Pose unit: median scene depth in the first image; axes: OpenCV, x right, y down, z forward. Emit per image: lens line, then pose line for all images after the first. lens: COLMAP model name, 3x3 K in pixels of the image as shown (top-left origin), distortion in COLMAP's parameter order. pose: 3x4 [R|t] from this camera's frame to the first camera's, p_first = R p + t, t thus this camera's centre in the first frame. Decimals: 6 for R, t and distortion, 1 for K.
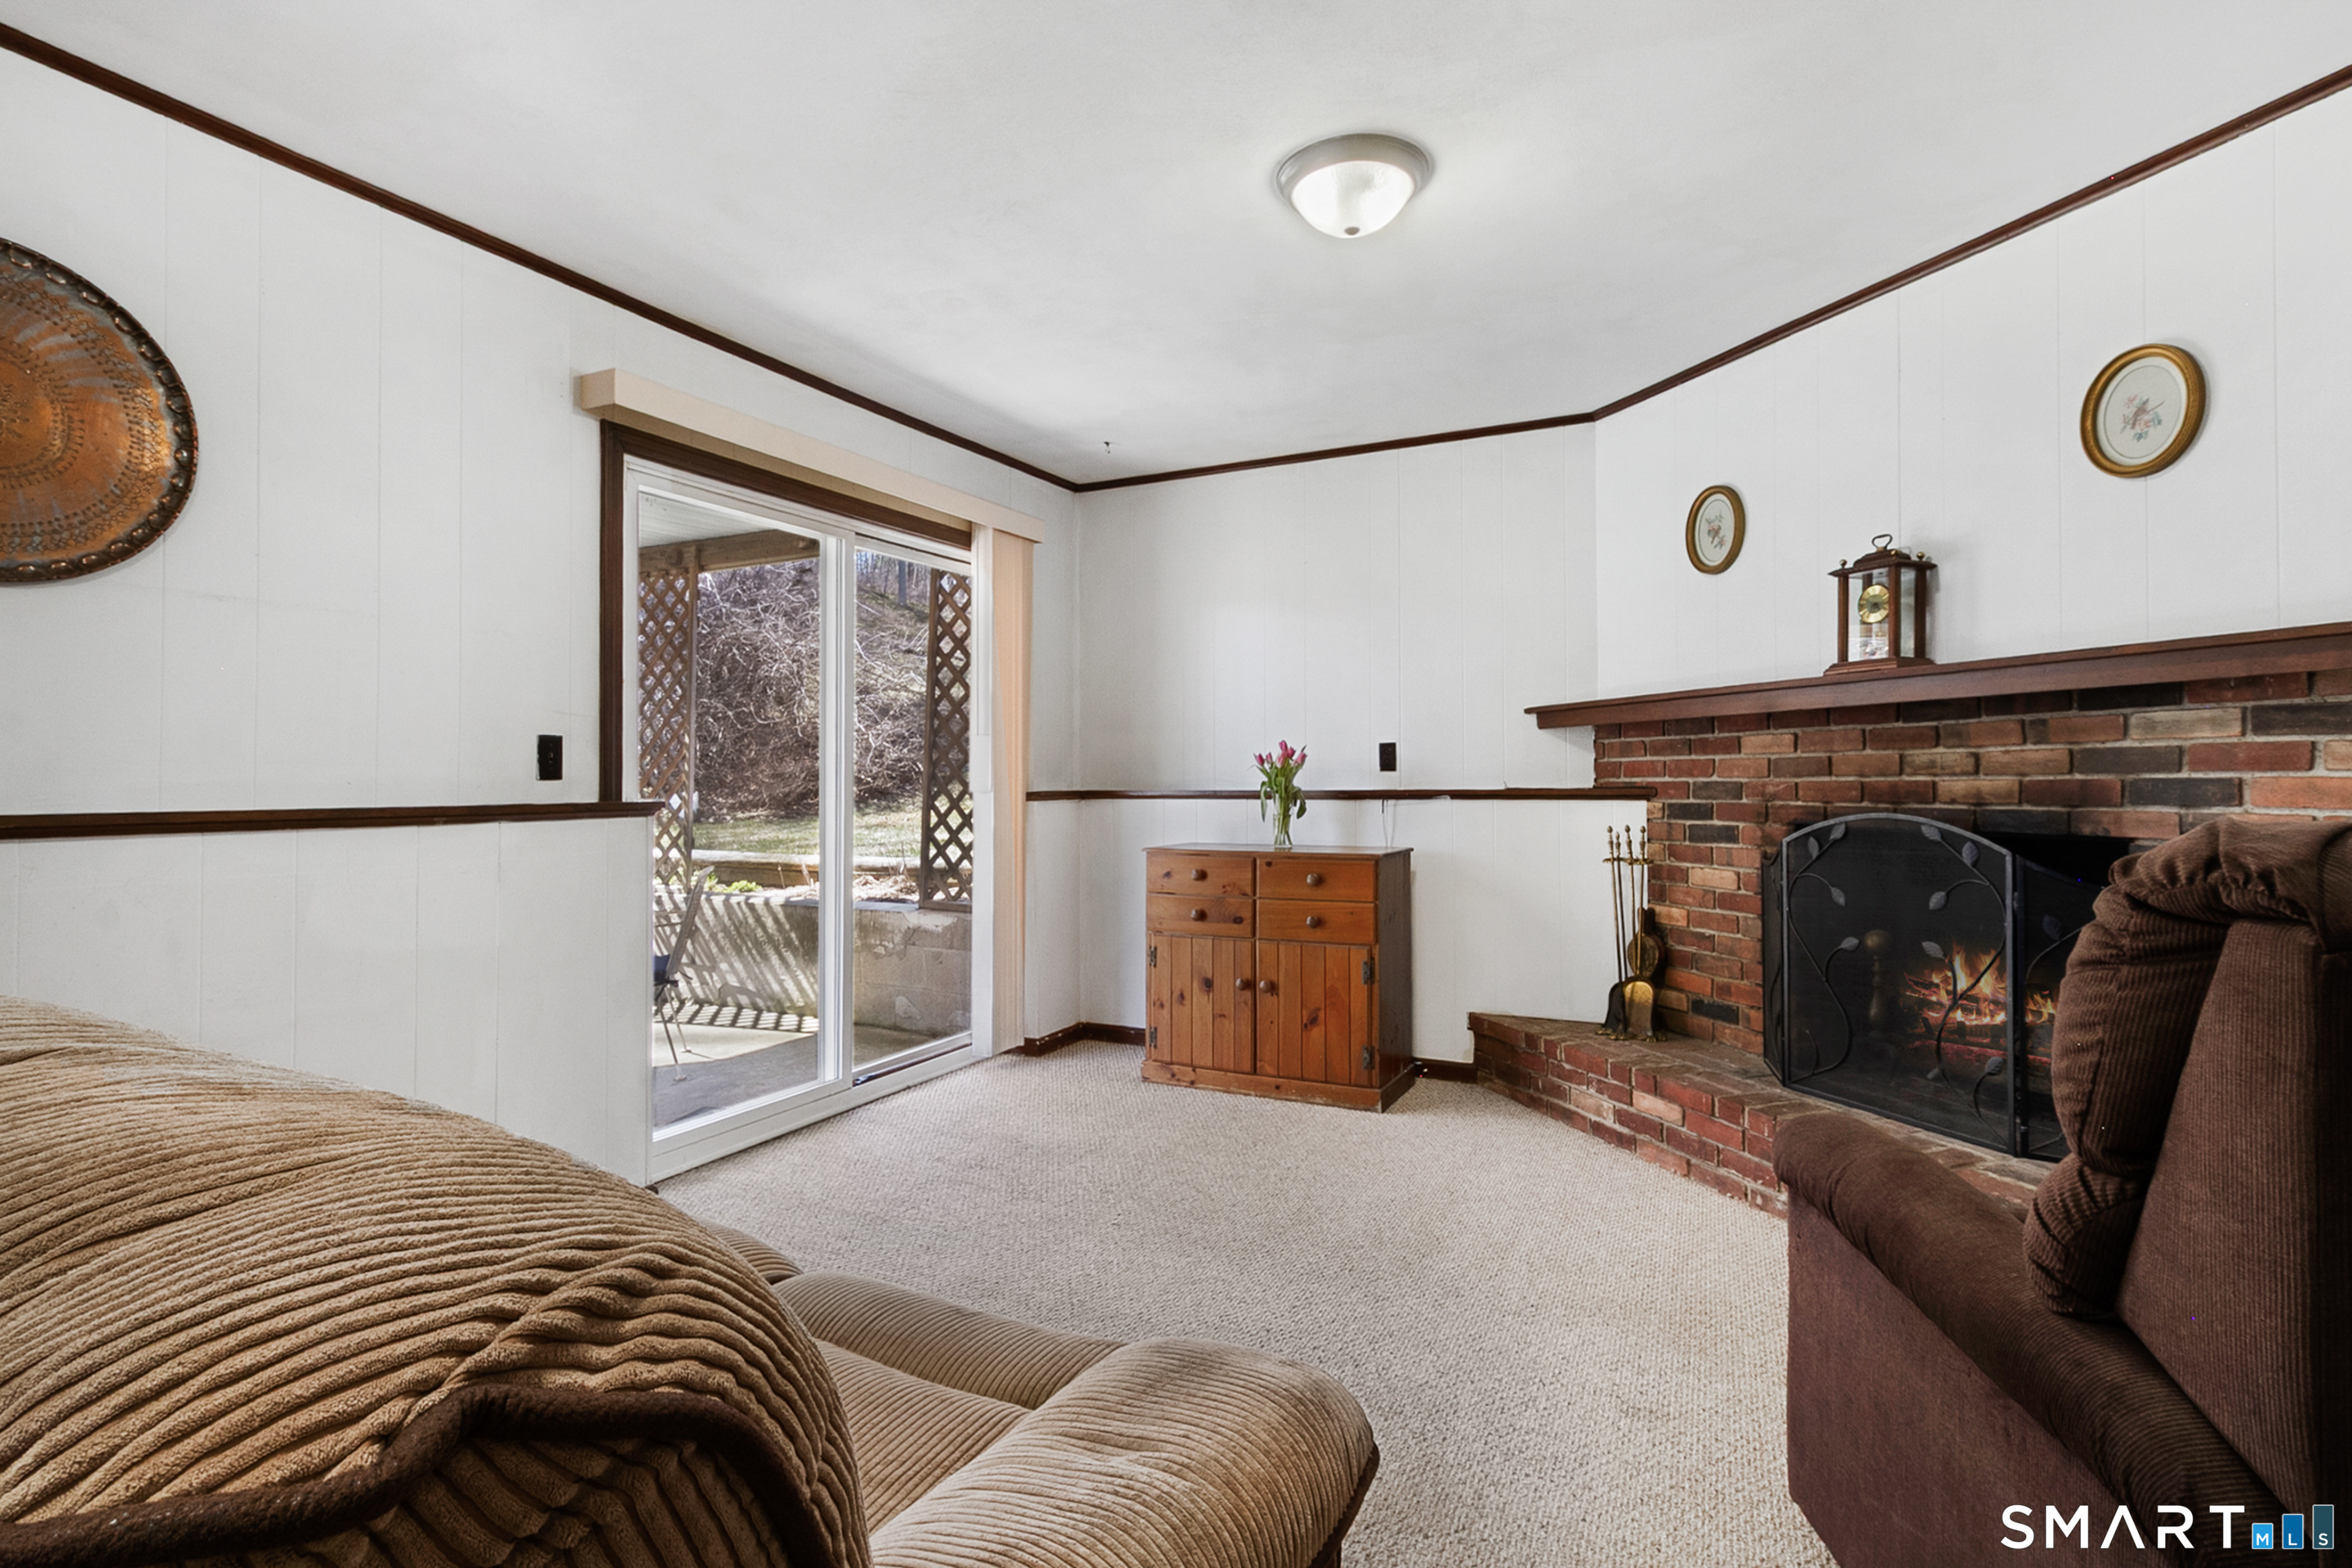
lens RADIAL K [[1149.5, 0, 1183.4], [0, 1149.5, 786.7], [0, 0, 1]] dist [0.004039, 0.000218]
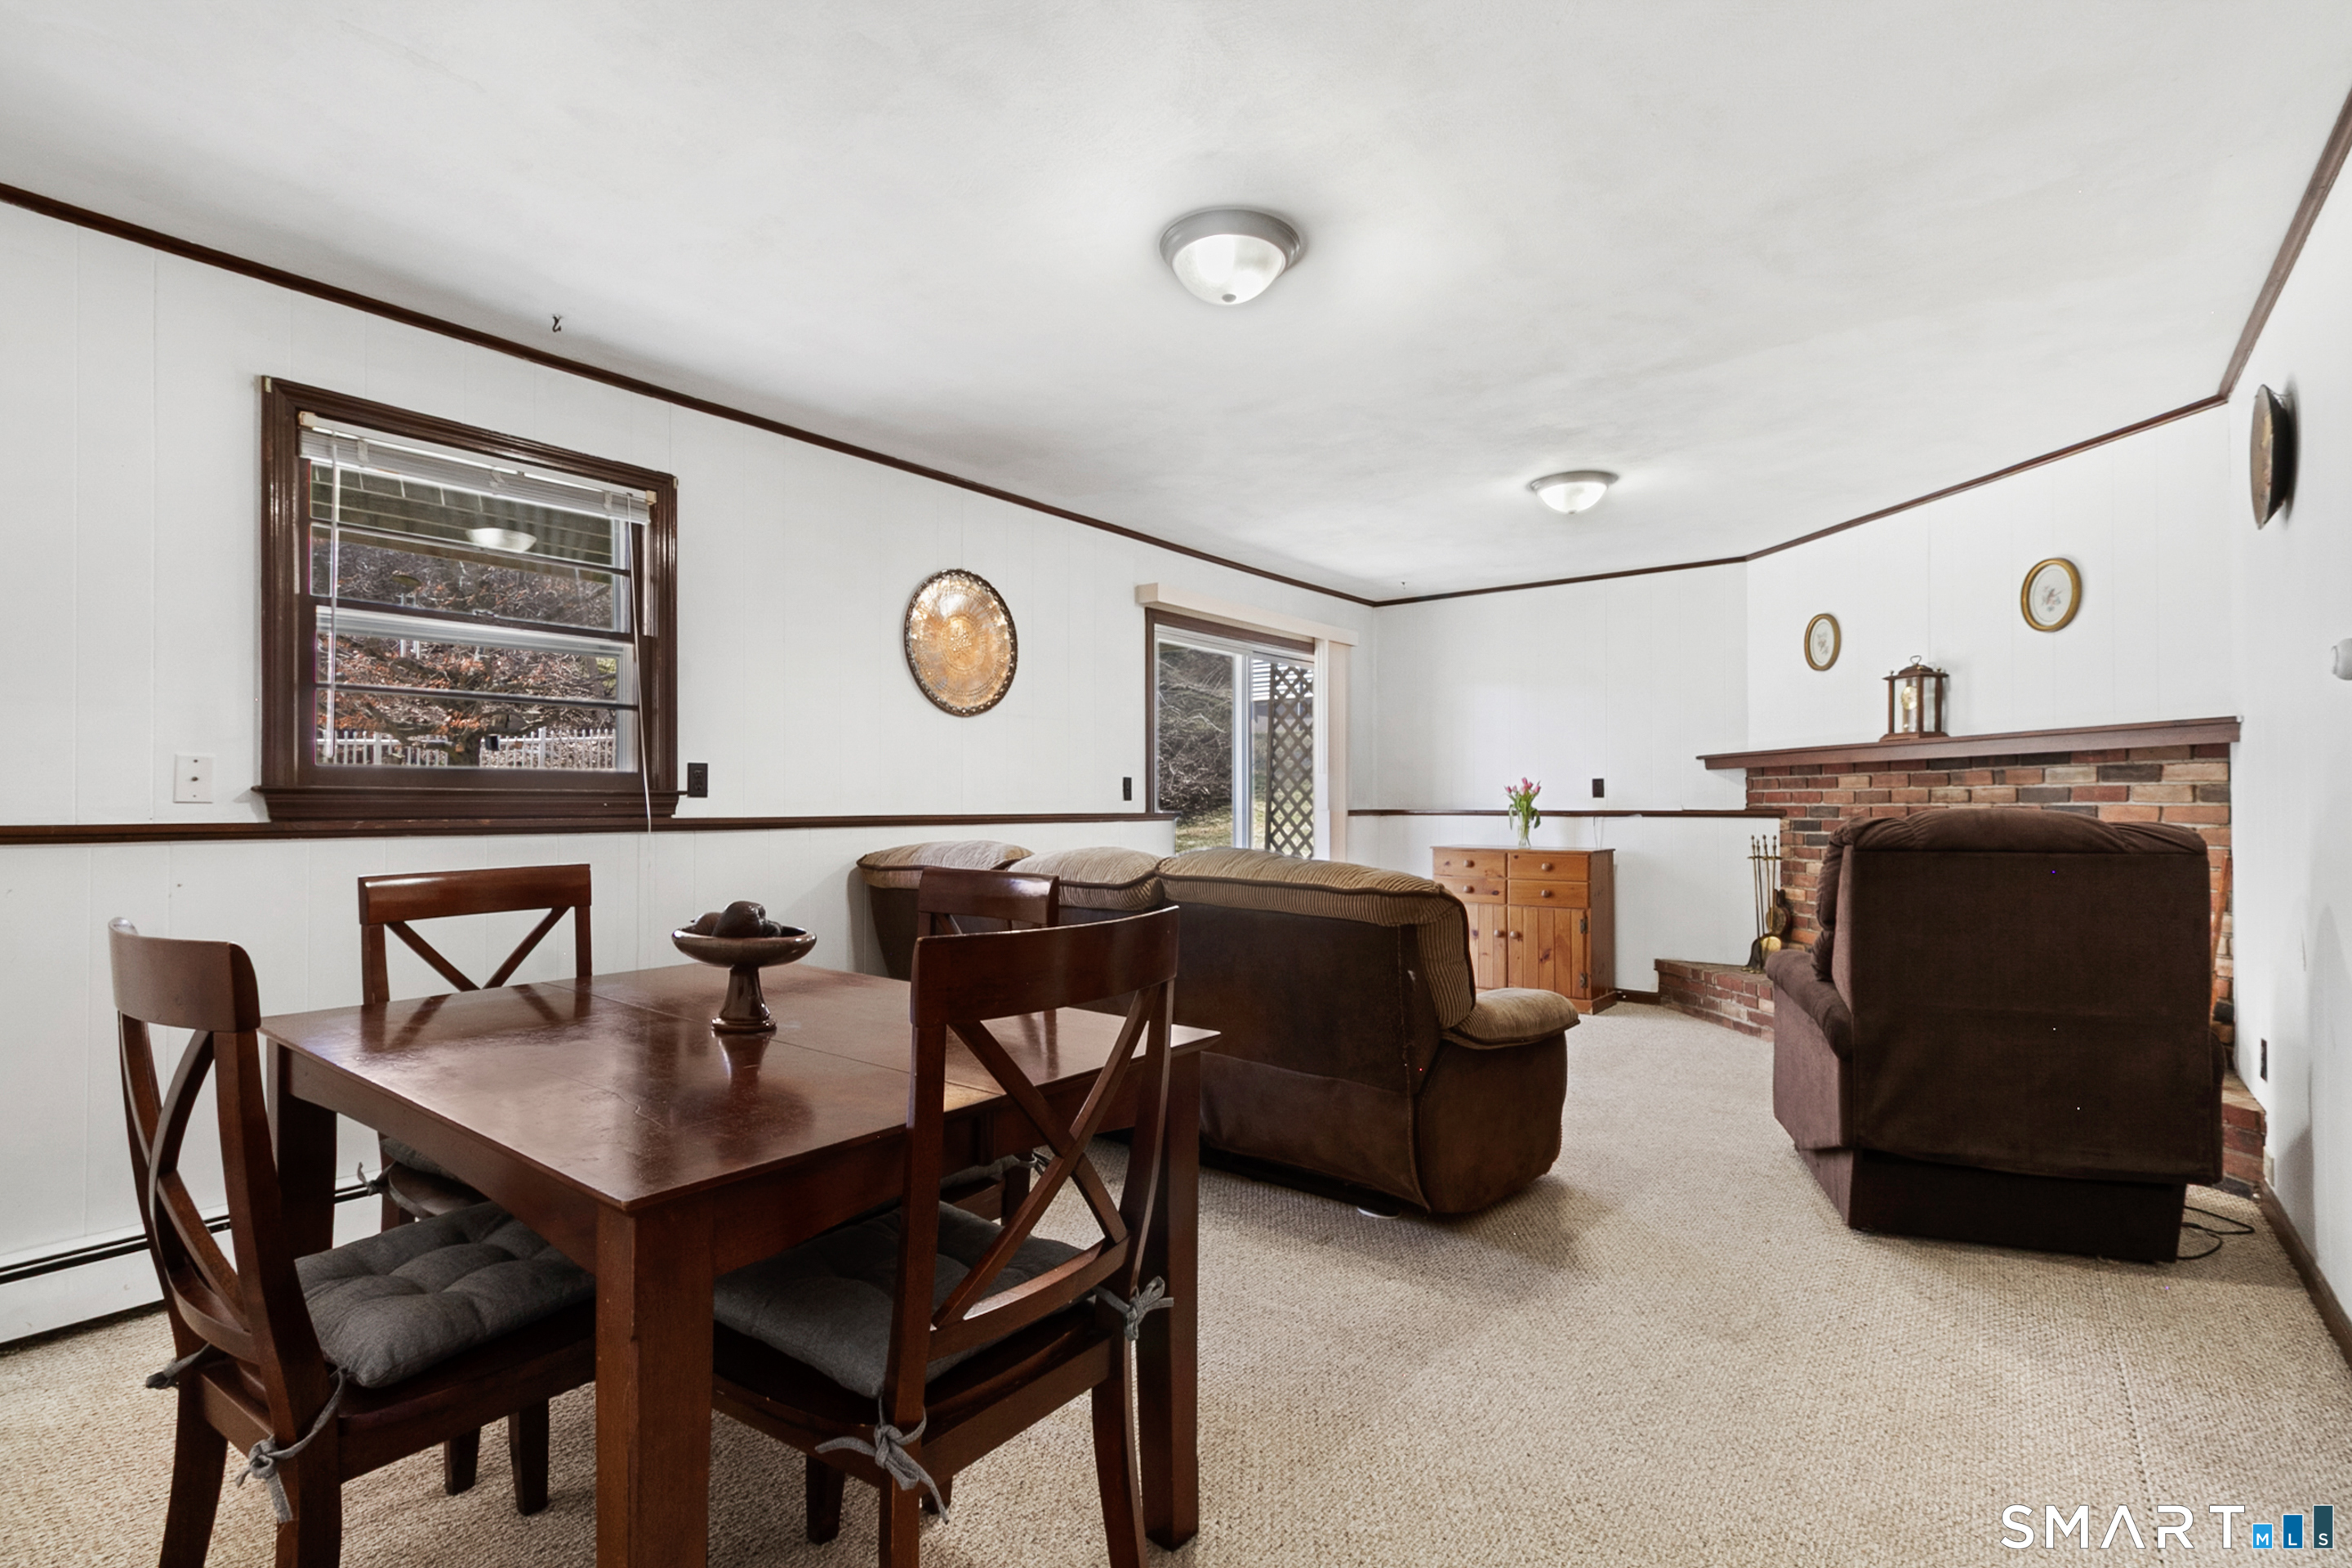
lens RADIAL K [[1056.0, 0, 1169.9], [0, 1056.0, 783.5], [0, 0, 1]] dist [0.000065, -0.000046]
pose [[0.976069, 0.002397, -0.217446, -0.077146], [-0.007412, 0.999725, -0.022248, 0.002912], [0.217333, 0.023327, 0.975819, -0.533251]]
